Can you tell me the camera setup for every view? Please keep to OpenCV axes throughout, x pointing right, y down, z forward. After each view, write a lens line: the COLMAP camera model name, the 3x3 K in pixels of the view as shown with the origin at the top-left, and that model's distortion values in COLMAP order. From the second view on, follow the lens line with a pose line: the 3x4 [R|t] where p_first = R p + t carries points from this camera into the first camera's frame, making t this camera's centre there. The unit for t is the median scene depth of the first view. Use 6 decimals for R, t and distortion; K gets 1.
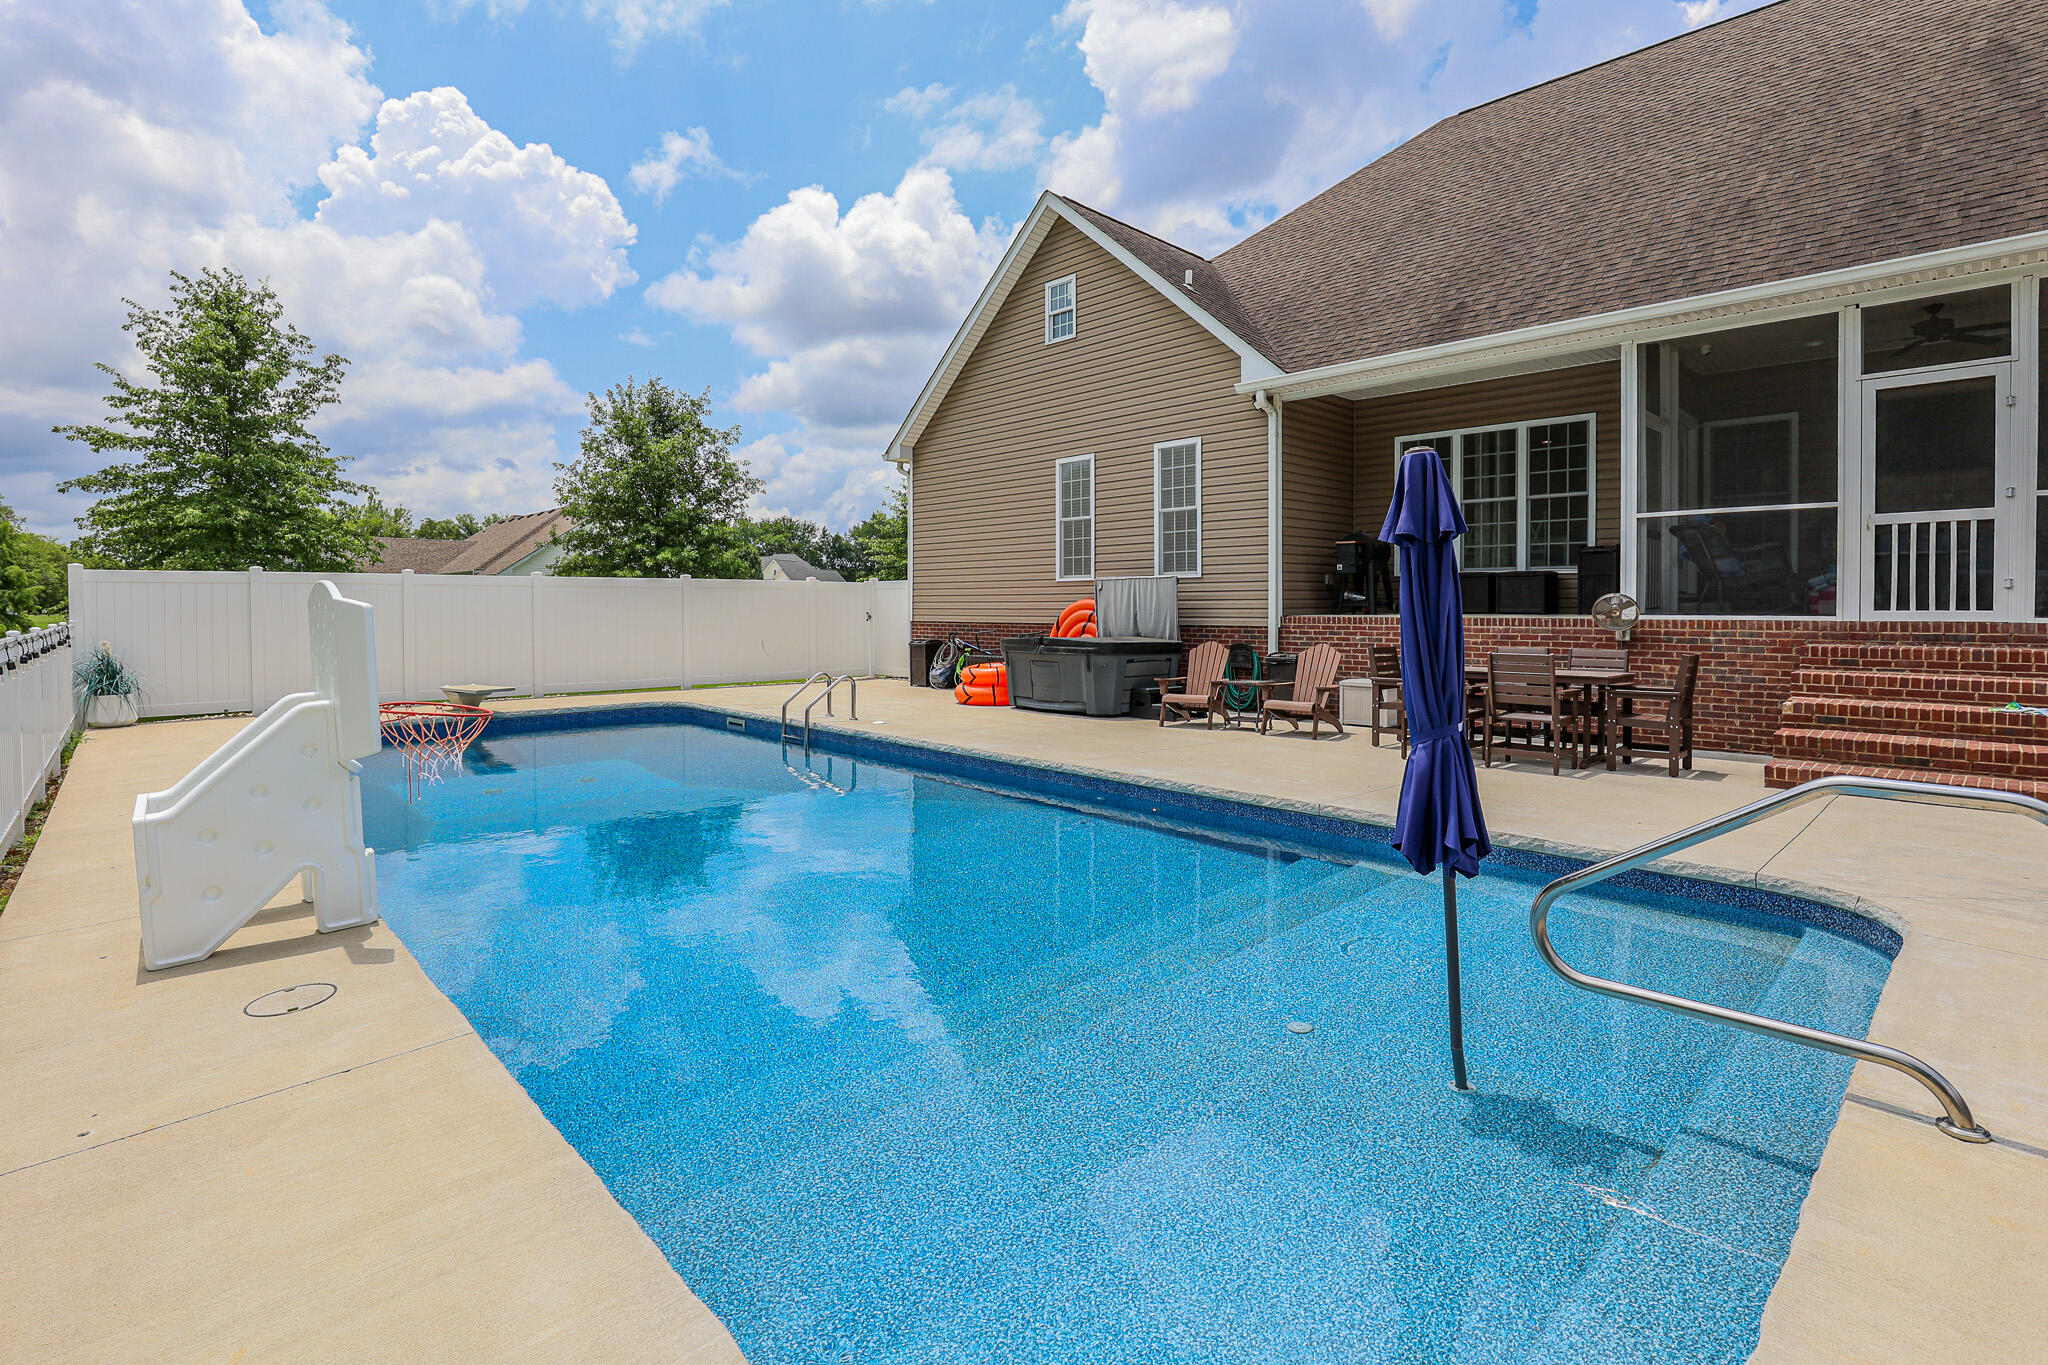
lens RADIAL K [[973.7, 0, 1032.5], [0, 973.7, 629.9], [0, 0, 1]] dist [-0.031315, 0.007279]
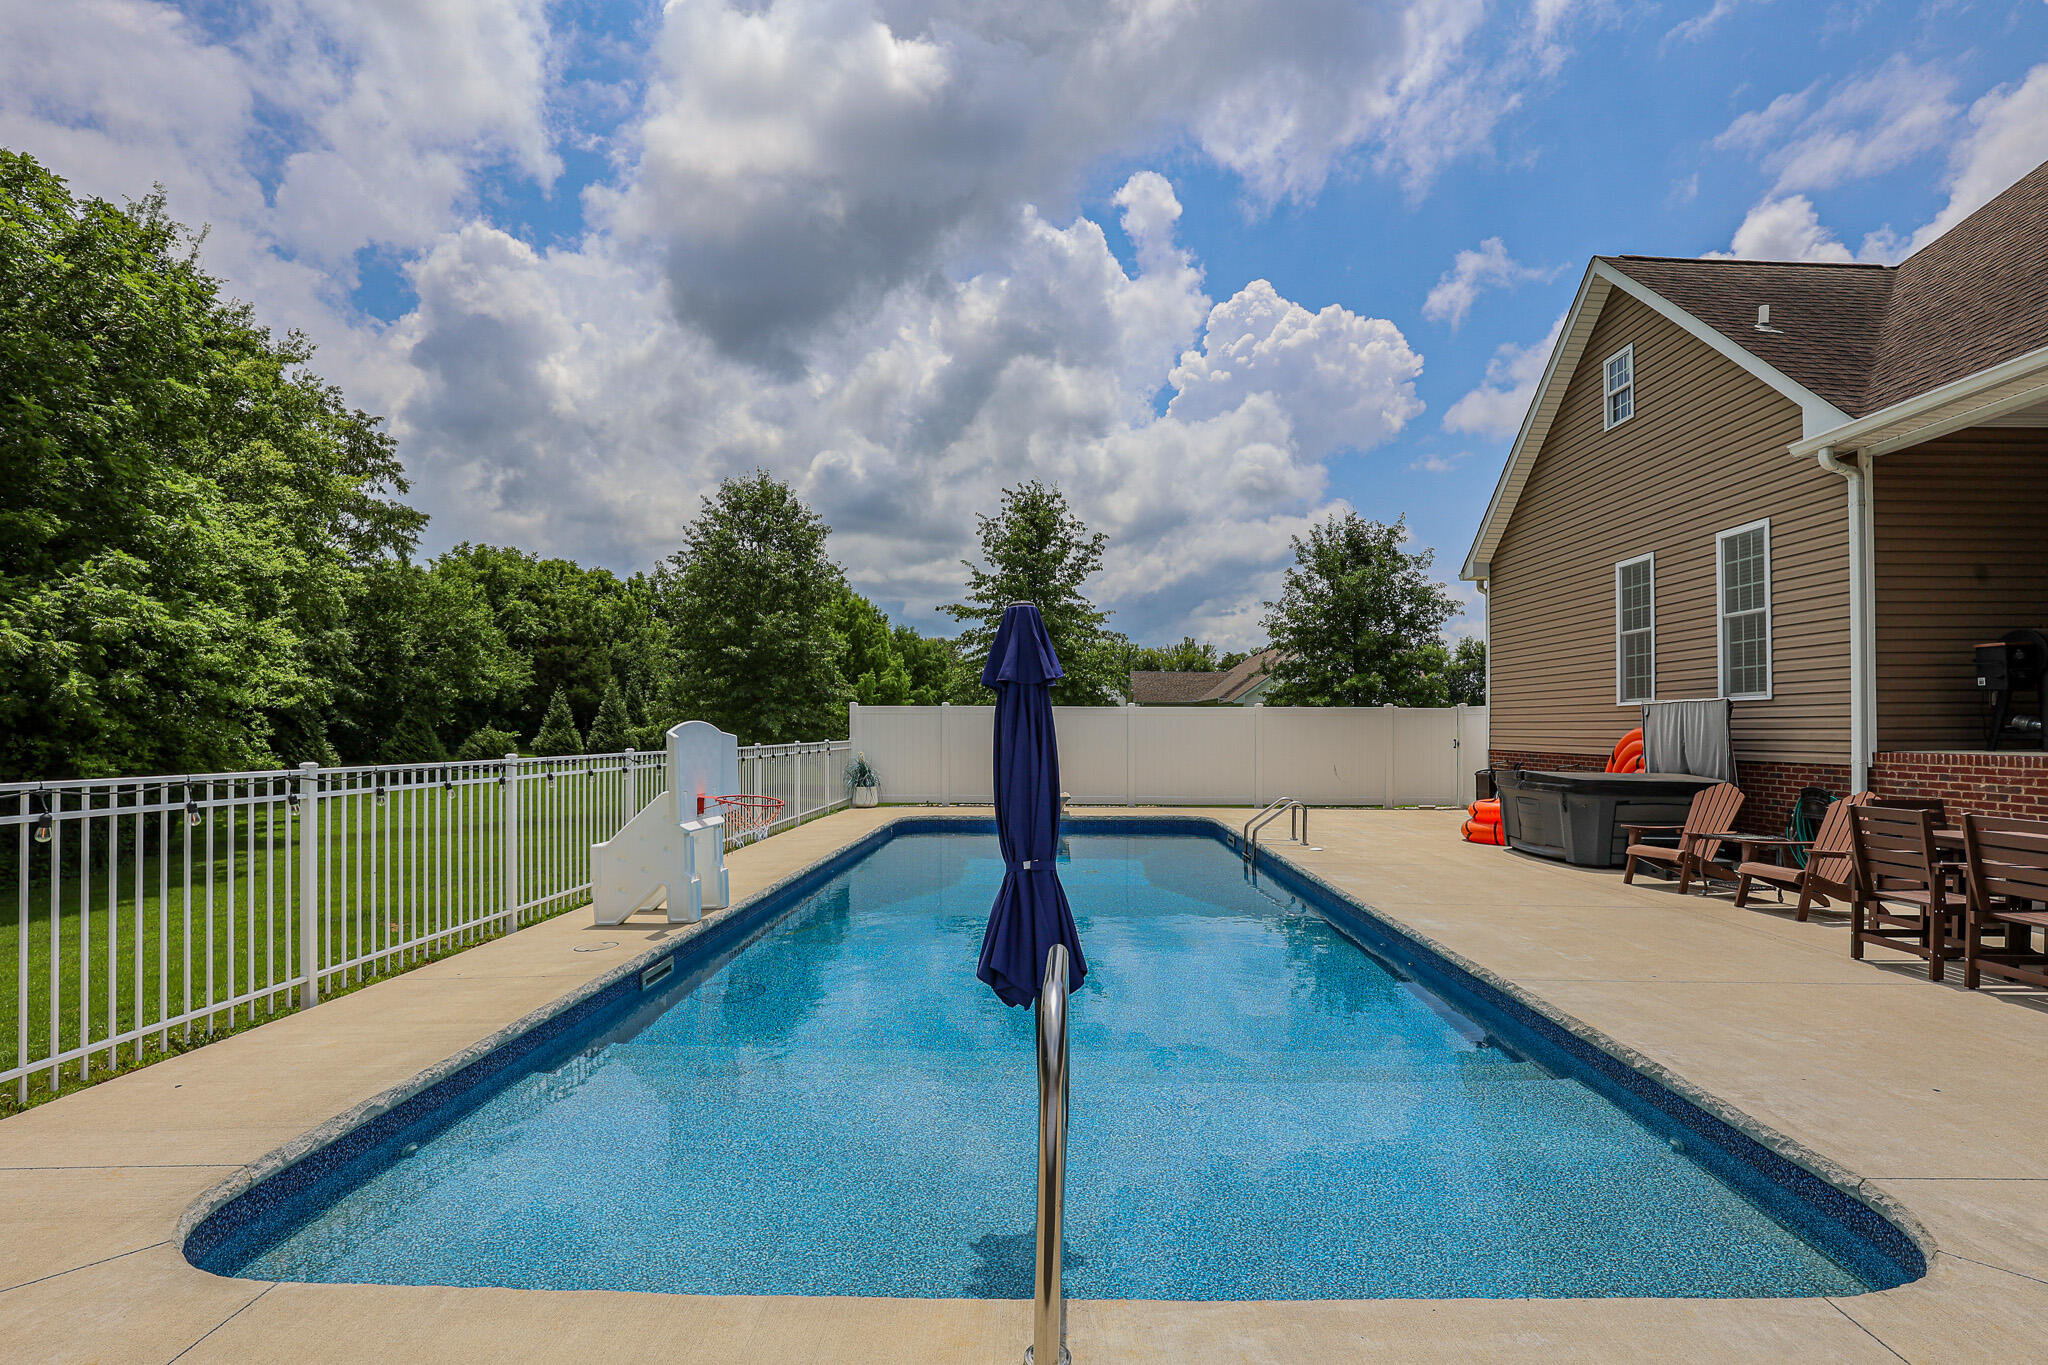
lens RADIAL K [[966.1, 0, 1040.6], [0, 966.1, 719.6], [0, 0, 1]] dist [-0.024347, 0.001289]
pose [[0.719657, -0.001329, -0.694329, 0.129196], [-0.022352, 0.999436, -0.025080, -0.002988], [0.693970, 0.033569, 0.719221, 0.026889]]
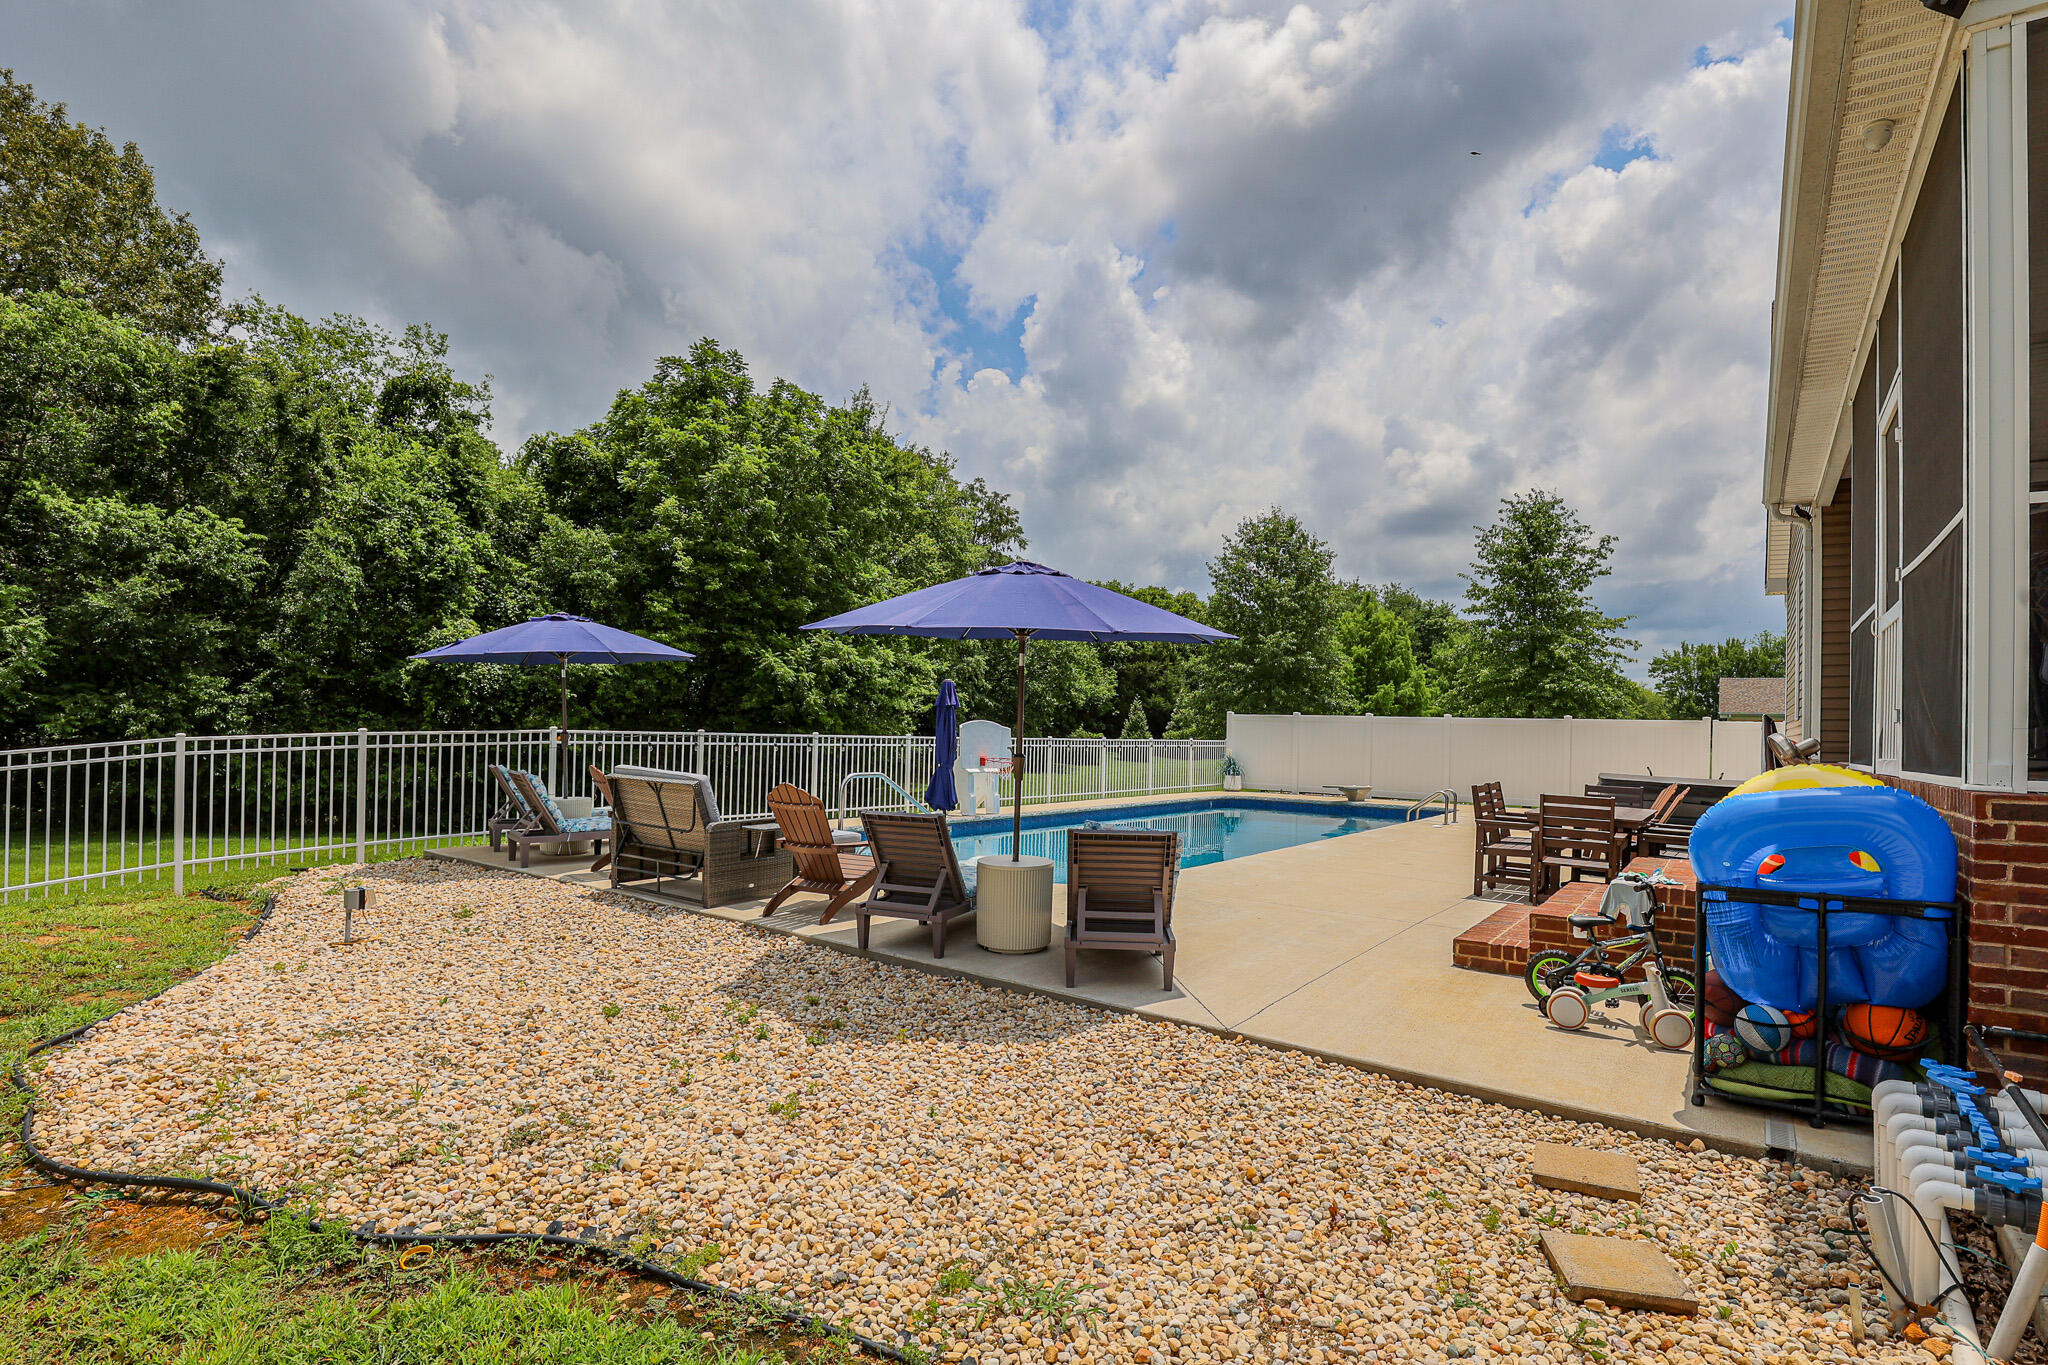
lens RADIAL K [[995.8, 0, 1044.9], [0, 995.8, 723.2], [0, 0, 1]] dist [-0.026697, 0.000552]
pose [[0.185924, 0.002491, -0.982561, 0.429881], [-0.050354, 0.998707, -0.006996, -0.003447], [0.981273, 0.050777, 0.185809, 0.084106]]
